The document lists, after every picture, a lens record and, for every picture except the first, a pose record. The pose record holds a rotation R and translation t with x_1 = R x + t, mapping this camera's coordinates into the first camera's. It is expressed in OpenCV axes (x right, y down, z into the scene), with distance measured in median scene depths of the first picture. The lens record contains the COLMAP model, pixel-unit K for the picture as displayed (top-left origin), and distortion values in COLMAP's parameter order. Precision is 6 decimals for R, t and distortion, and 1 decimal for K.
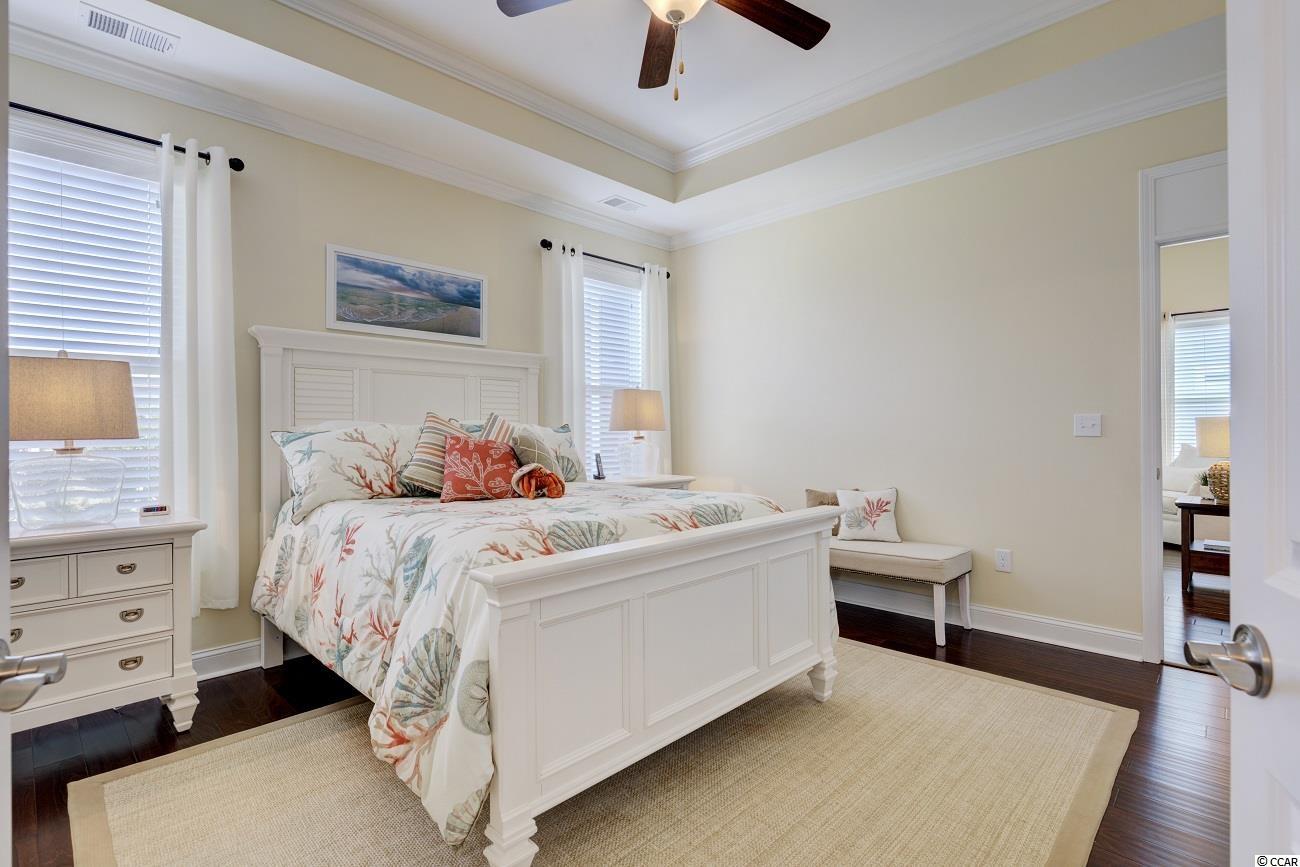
lens RADIAL K [[667.5, 0, 655.9], [0, 667.5, 425.5], [0, 0, 1]] dist [-0.000112, -0.000172]
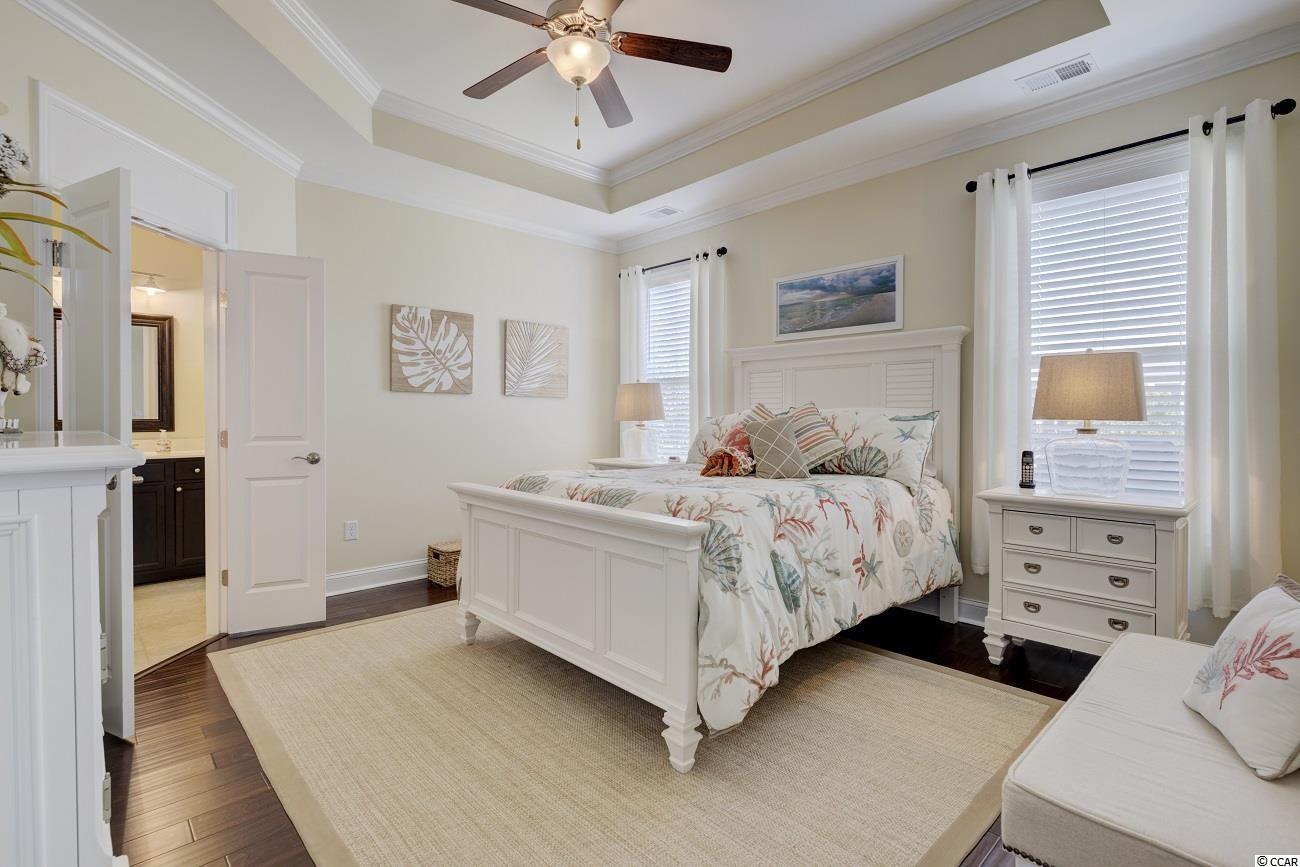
lens RADIAL K [[609.4, 0, 656.1], [0, 609.4, 407.5], [0, 0, 1]] dist [-0.000064, 0.000156]
pose [[-0.083927, -0.008527, -0.996435, 0.646032], [0.006613, 0.999937, -0.009114, -0.000911], [0.996450, -0.007354, -0.083865, 0.729747]]
